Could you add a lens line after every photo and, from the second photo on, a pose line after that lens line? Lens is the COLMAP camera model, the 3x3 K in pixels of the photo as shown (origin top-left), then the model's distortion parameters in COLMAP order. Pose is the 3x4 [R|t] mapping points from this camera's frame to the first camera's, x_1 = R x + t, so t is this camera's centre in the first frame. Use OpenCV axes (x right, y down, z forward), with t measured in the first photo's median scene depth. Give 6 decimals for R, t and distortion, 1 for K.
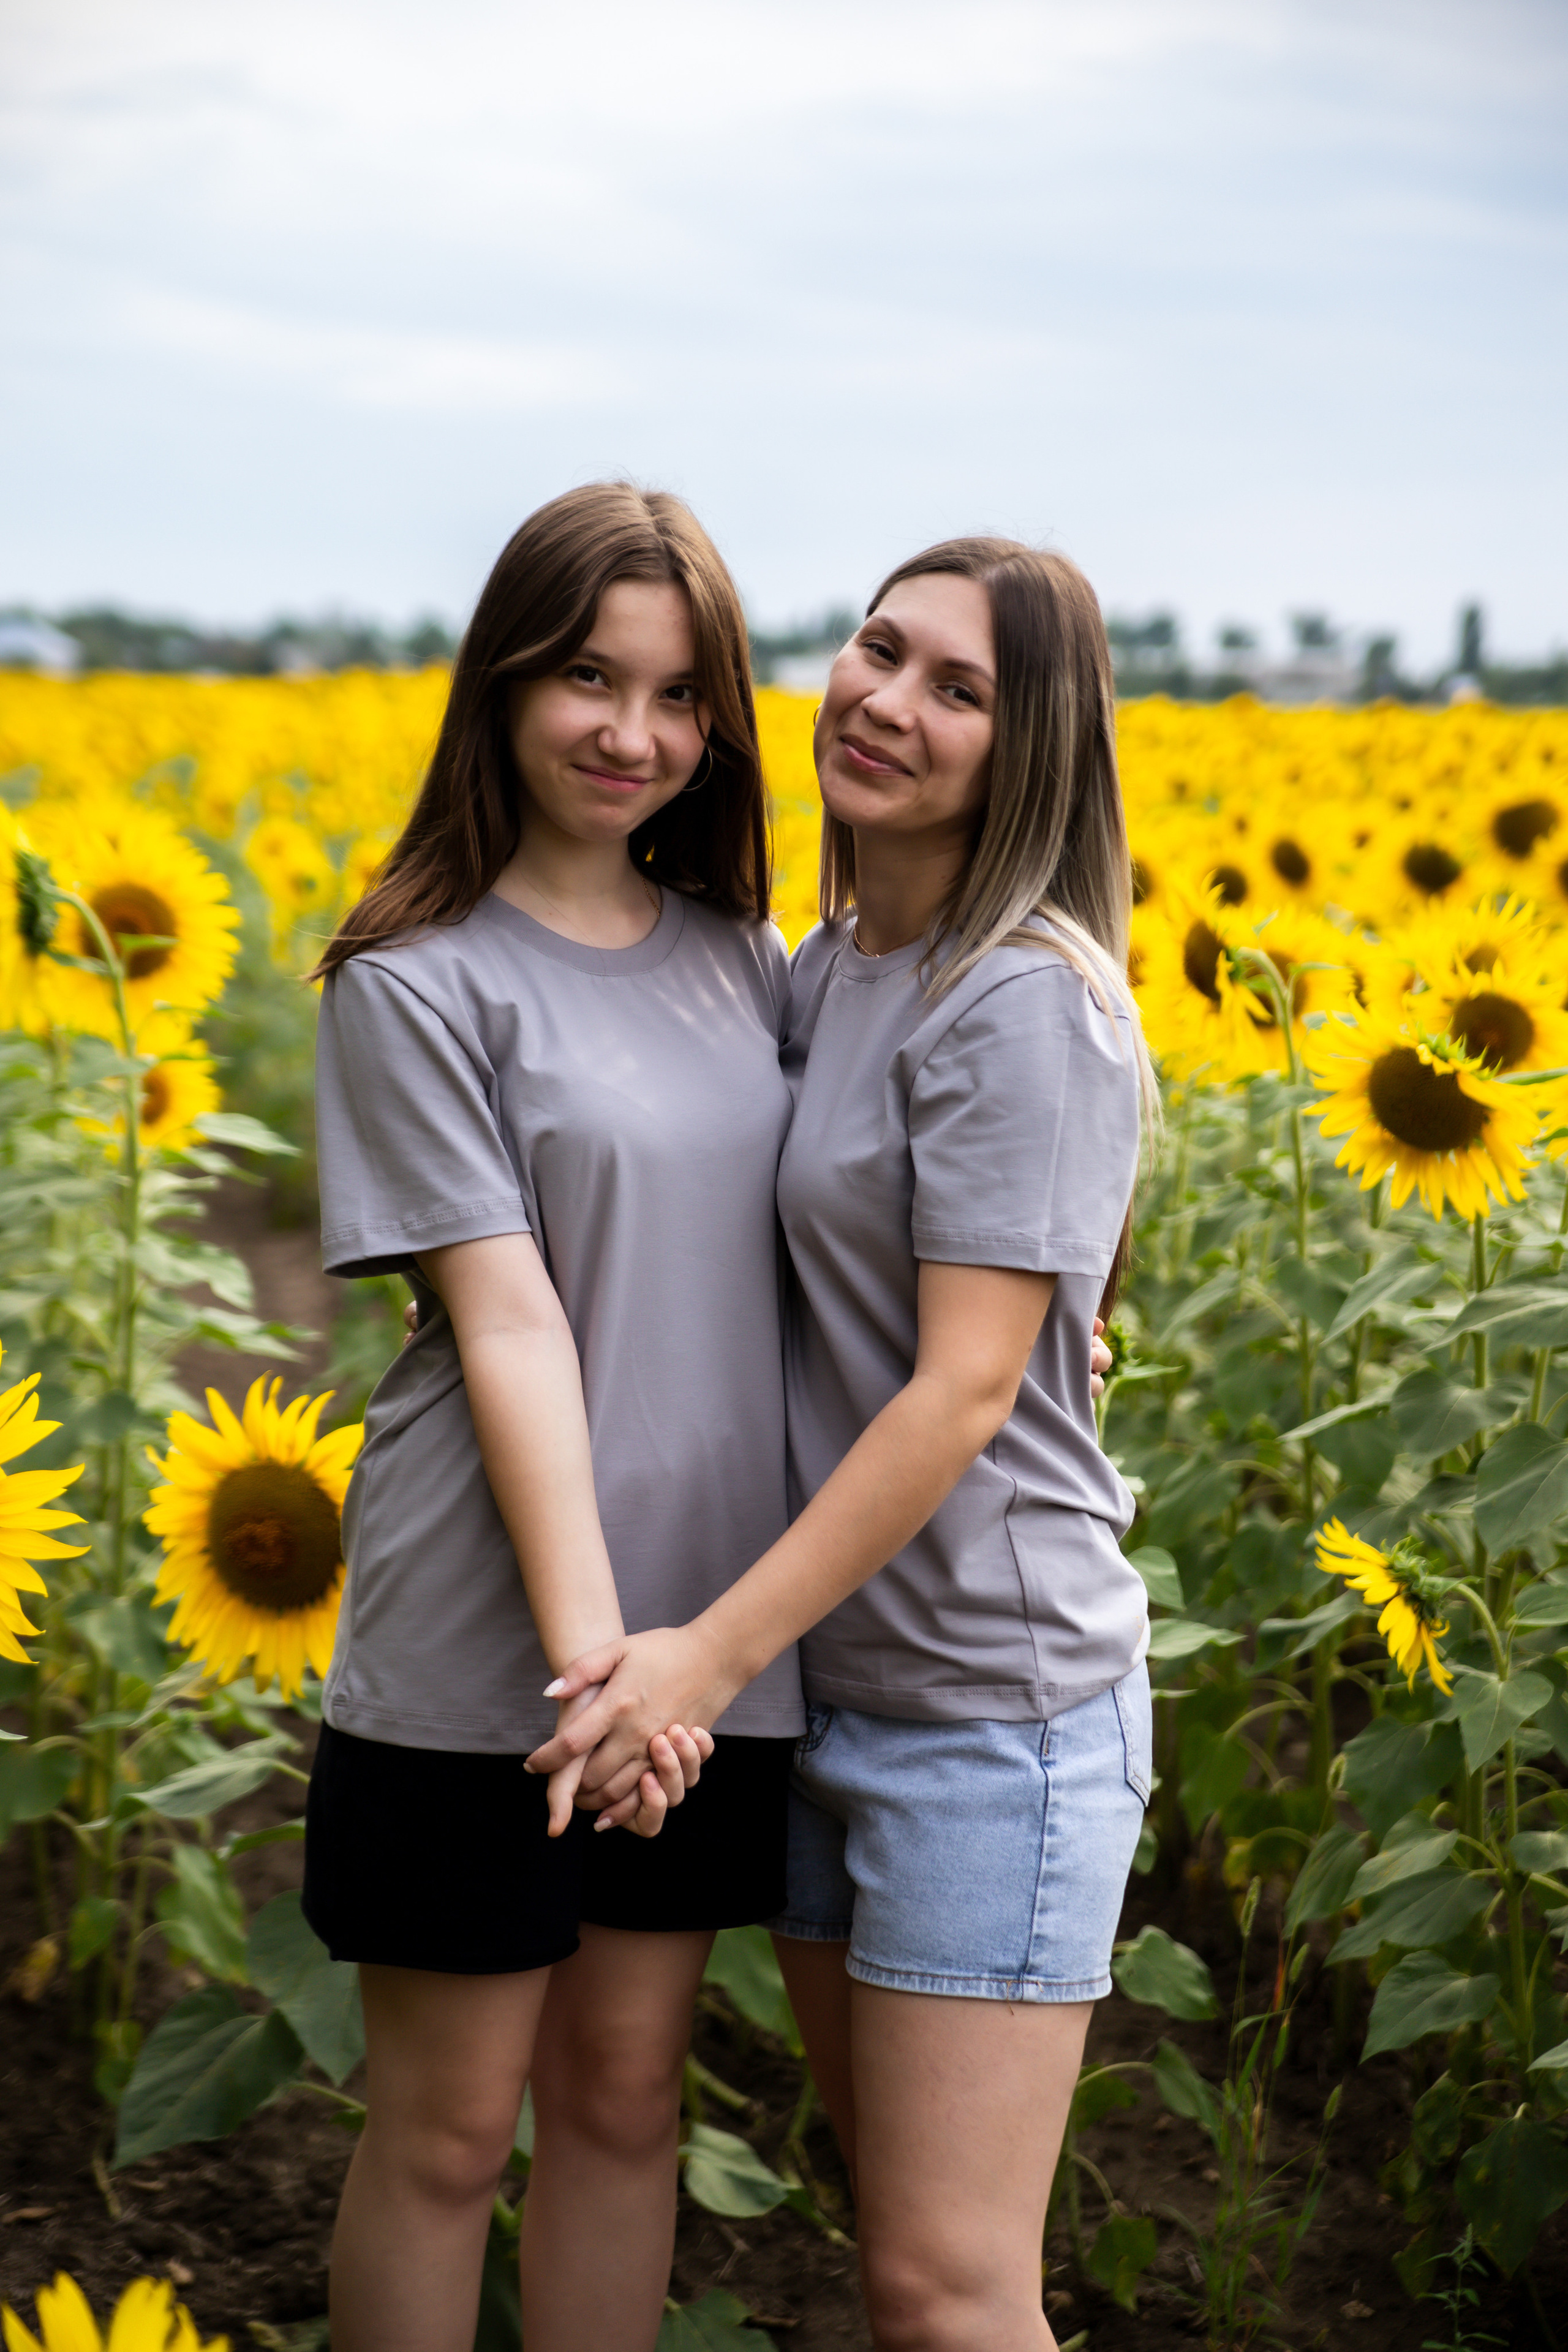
lens RADIAL K [[4391.5, 0, 784.0], [0, 4391.5, 1176.0], [0, 0, 1]] dist [0.163599, 0.142652]
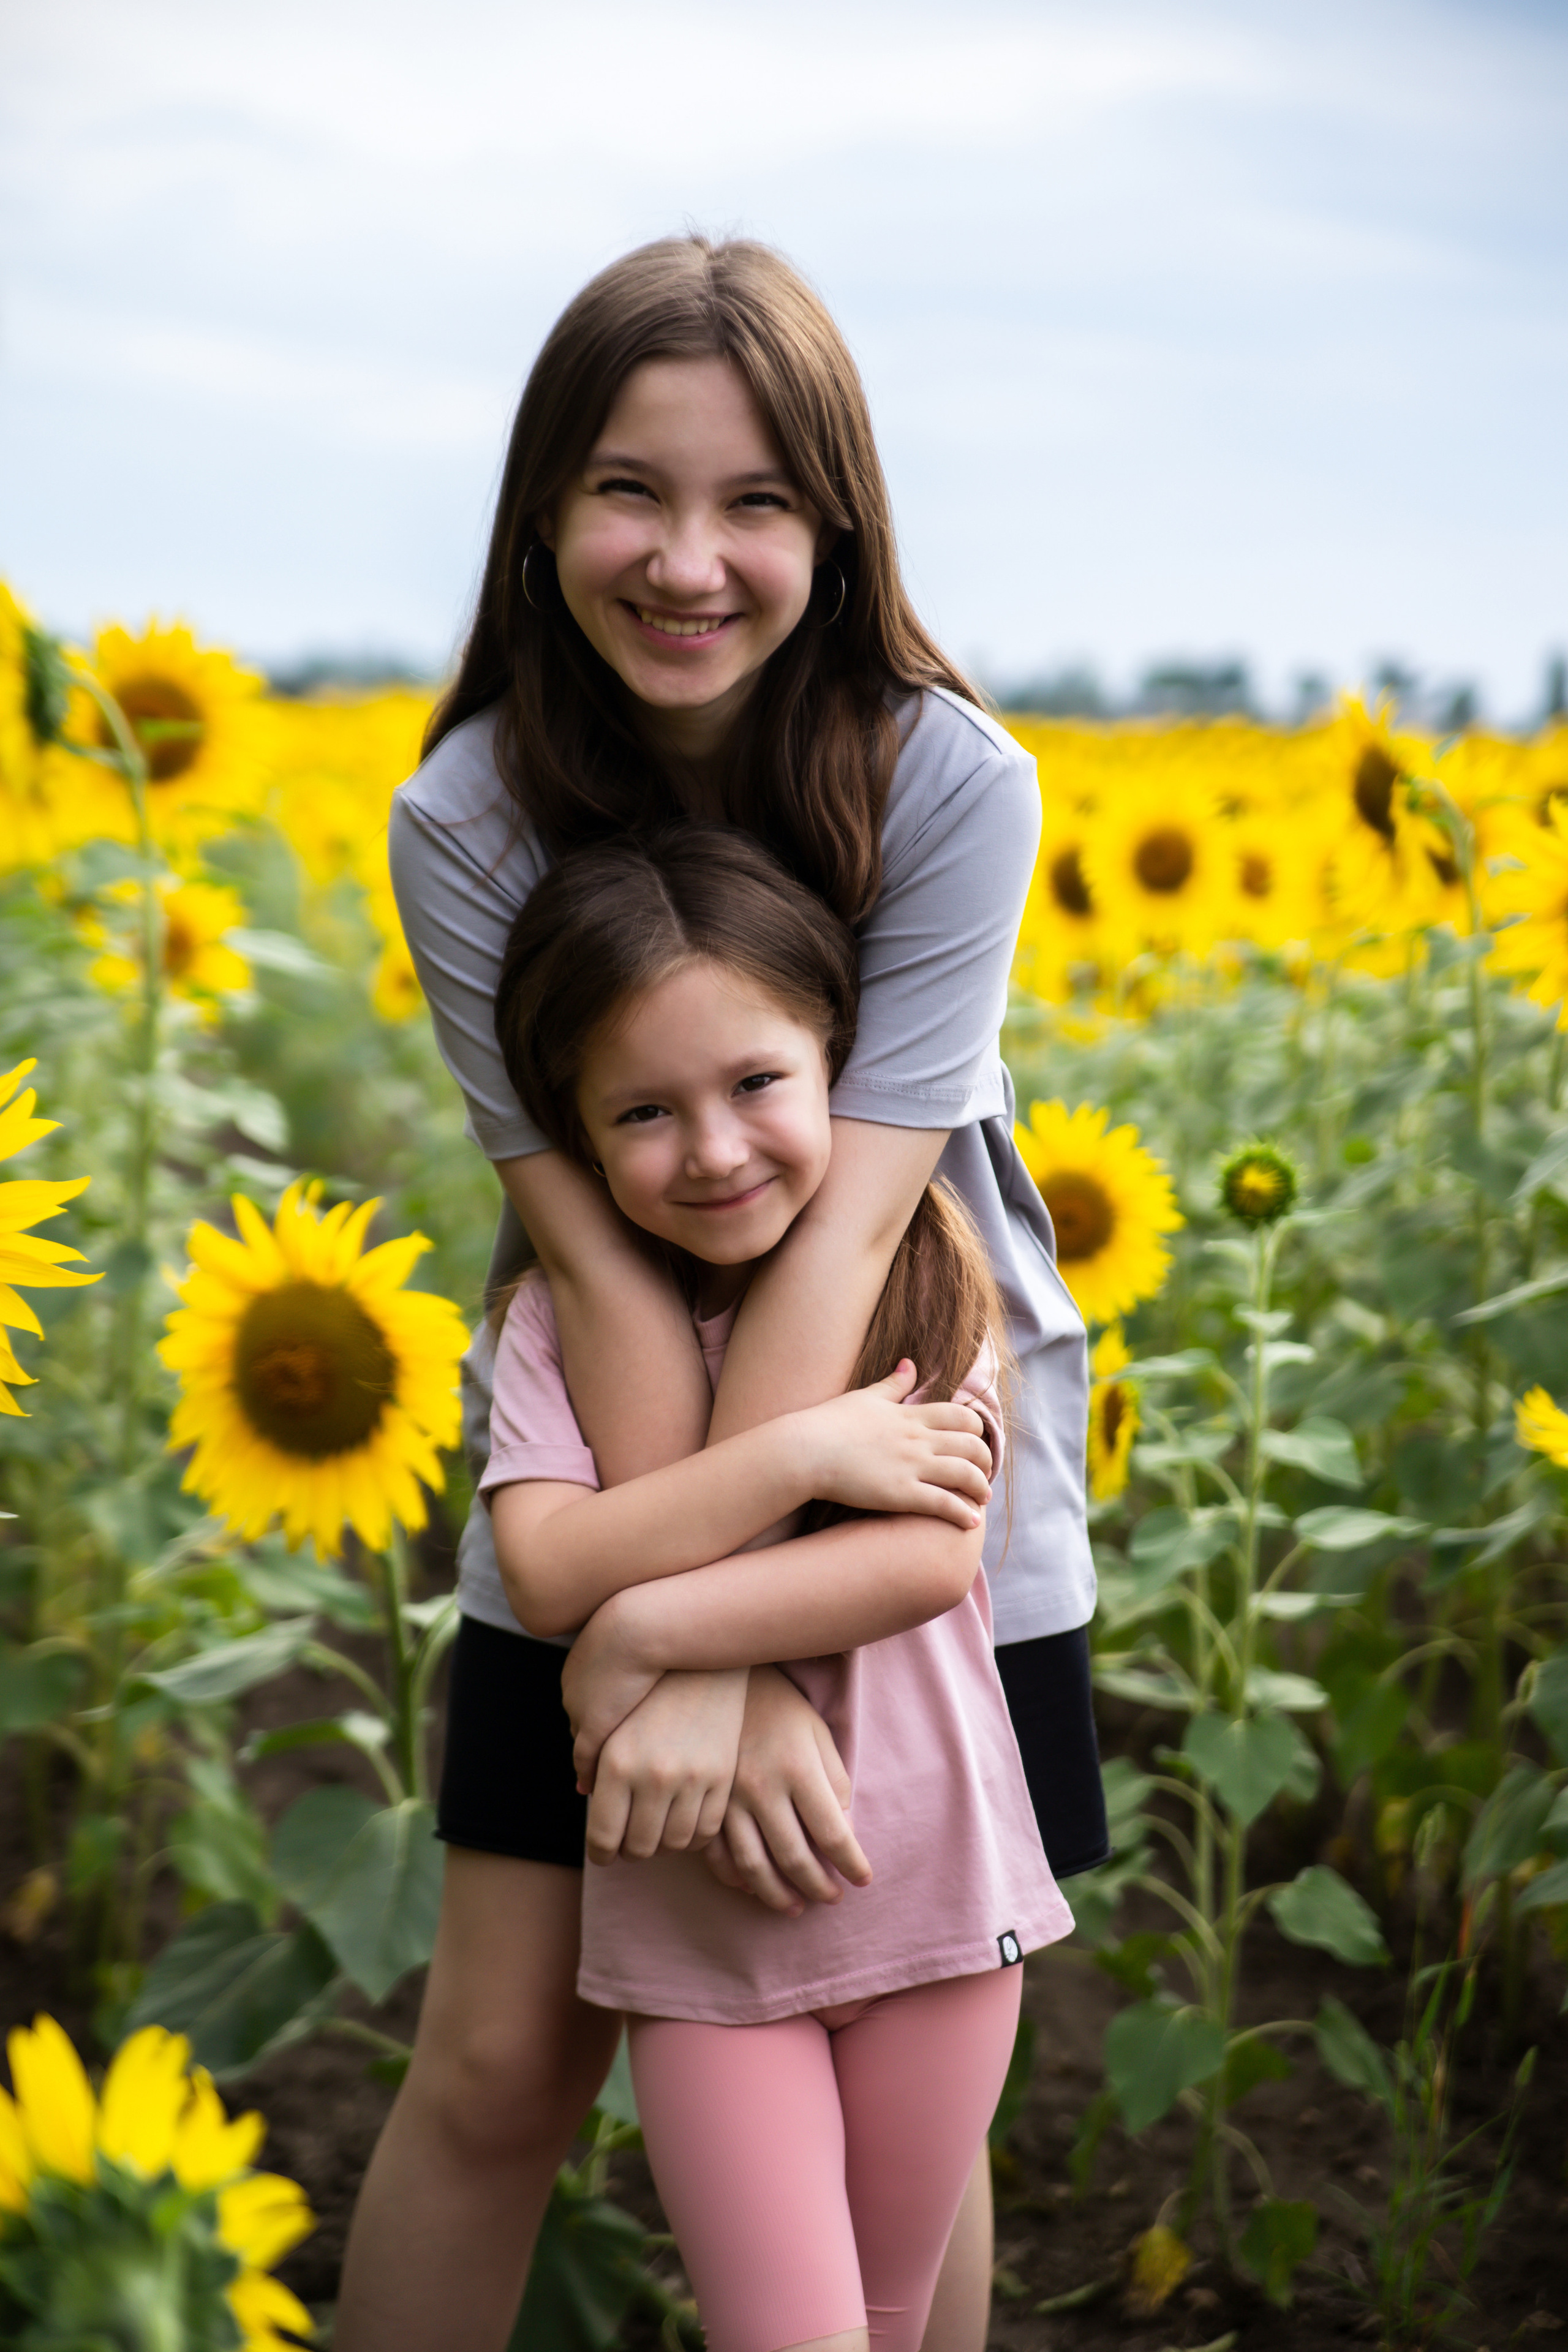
lens RADIAL K [[4624.4, 0, 784.0], [0, 4624.4, 1176.0], [0, 0, 1]] dist [0.067811, 1.335032]
pose [[0.999861, 0.012379, -0.011163, -0.011645], [-0.012532, 0.999826, -0.013809, 0.046703], [0.010990, 0.013947, 0.999842, 0.083345]]
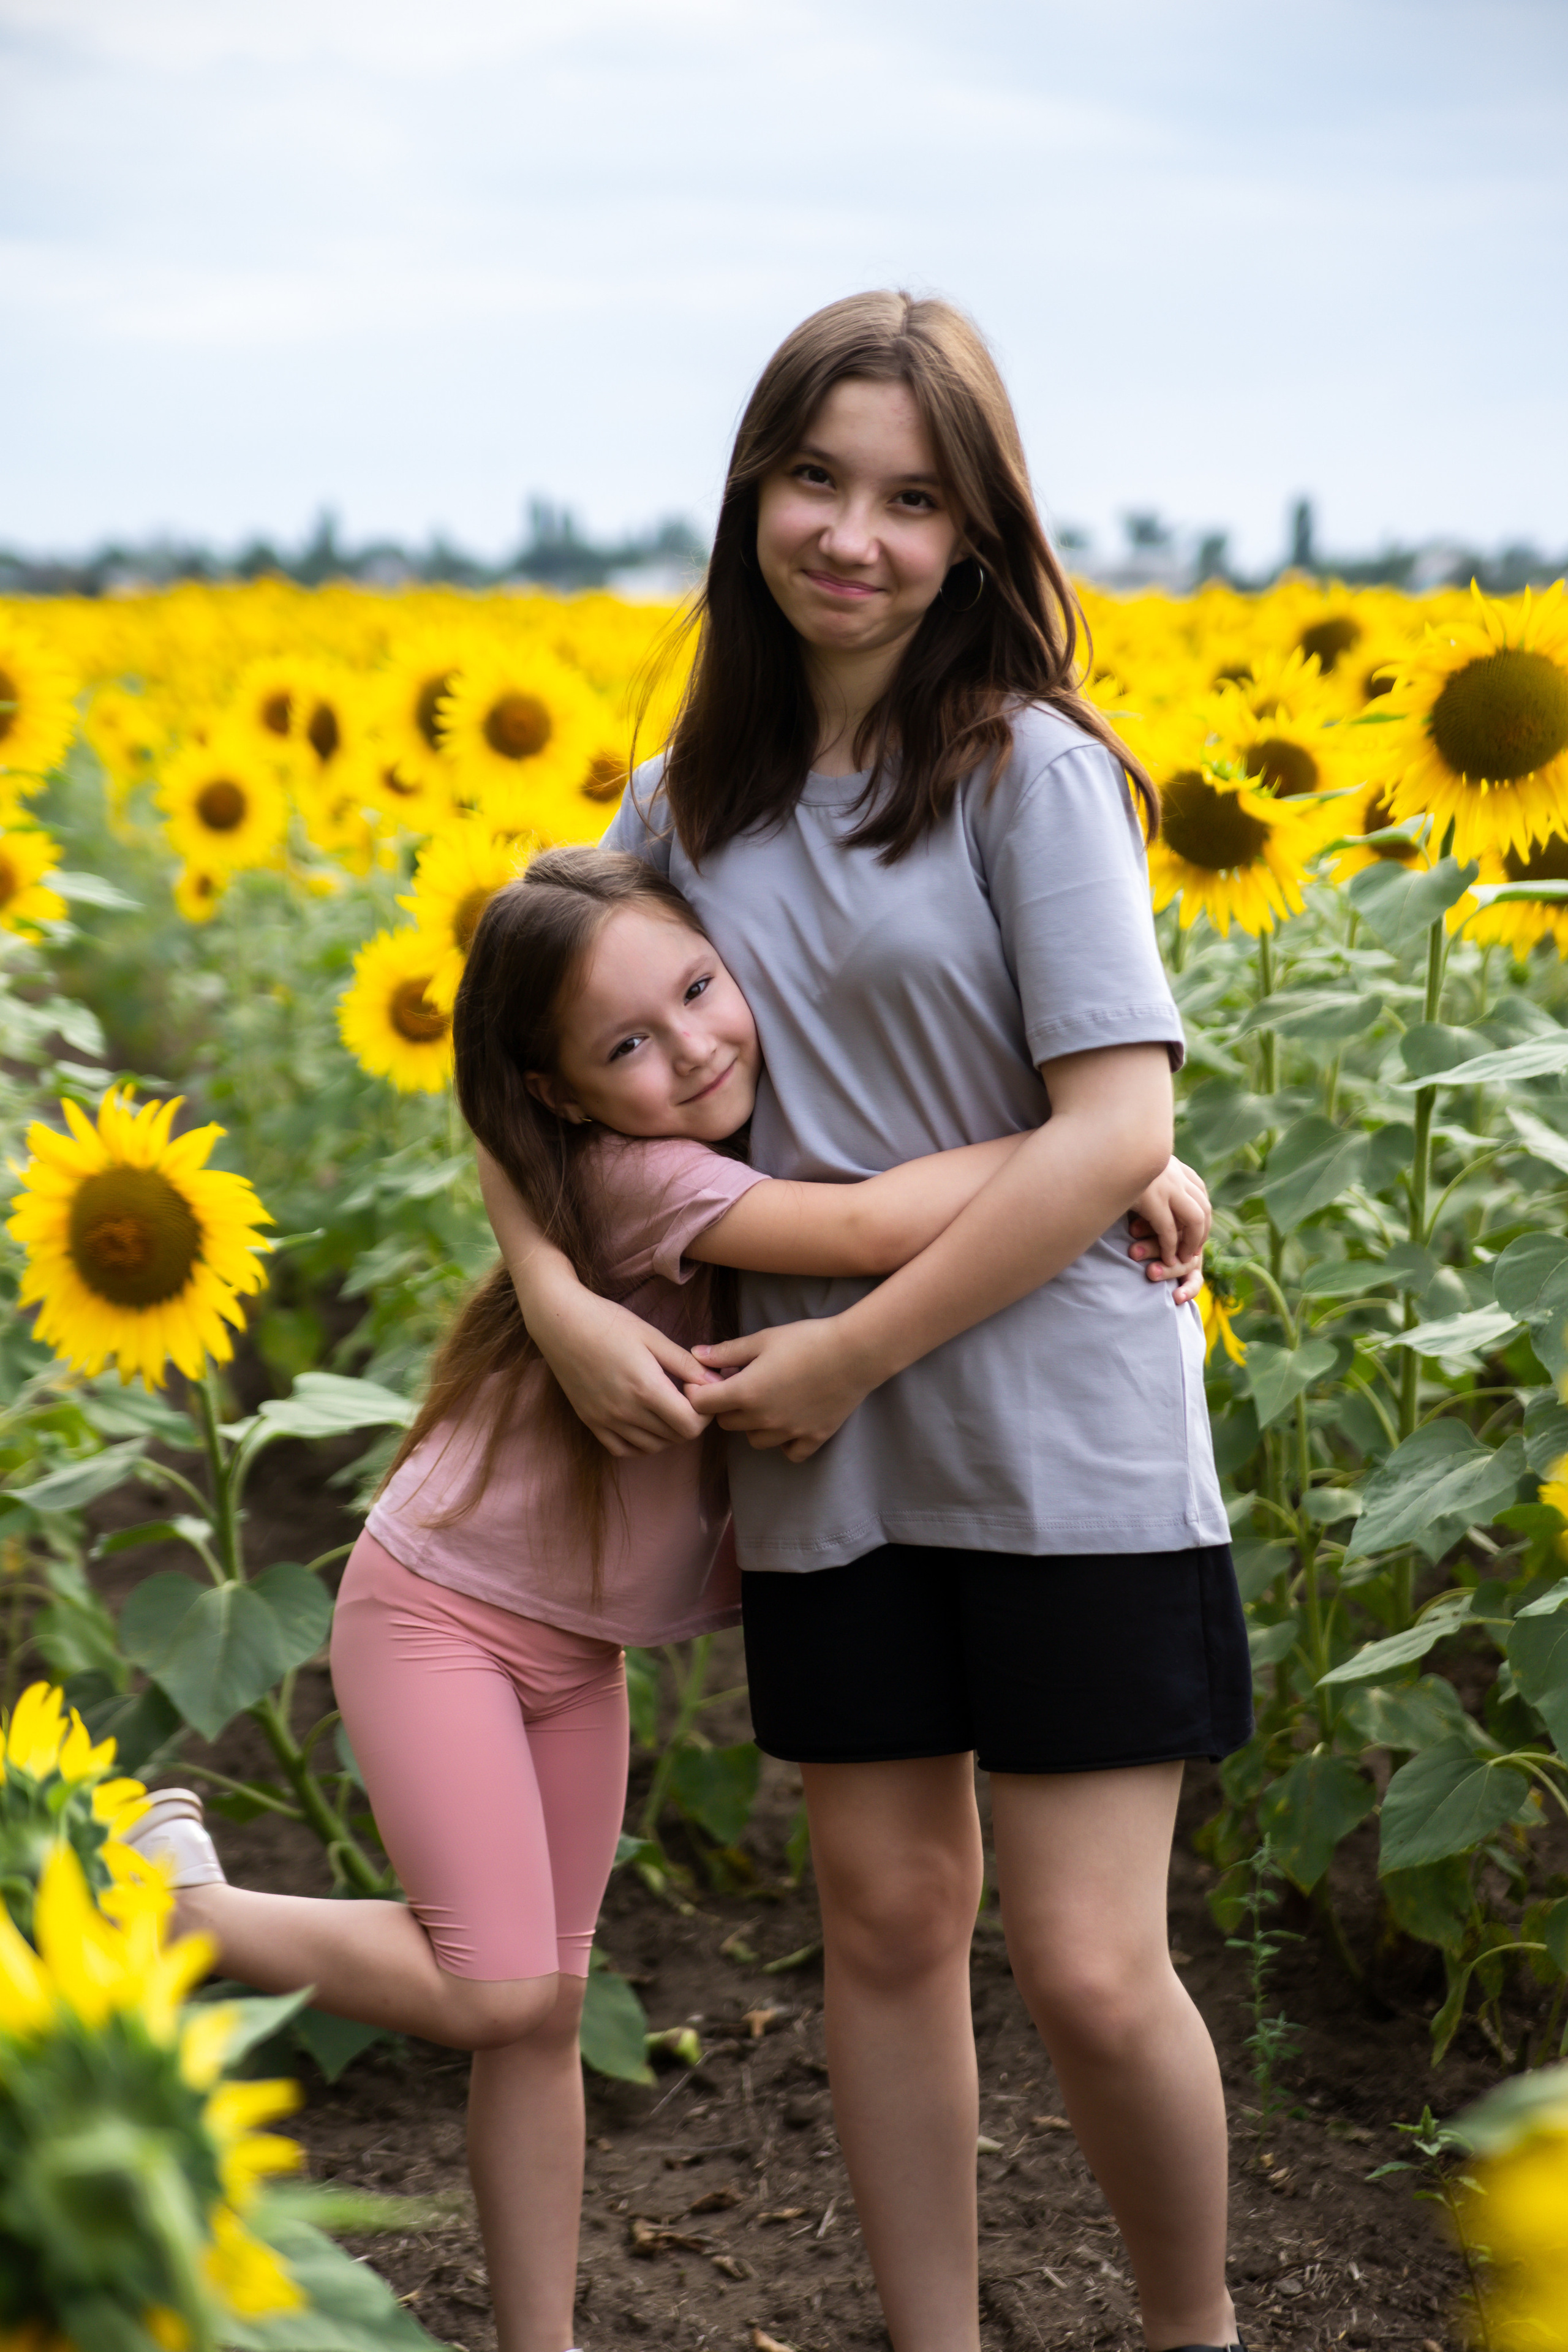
lens RADIAL K [[4391.5, 0, 784.0], [0, 4391.5, 1176.0], [0, 0, 1]] dist [0.163599, 0.142652]
pose [[0.998943, -0.032020, 0.032988, 0.005479], [0.031385, 0.999316, 0.019573, 0.043268], [-0.033592, -0.018517, 0.999264, -0.055219]]
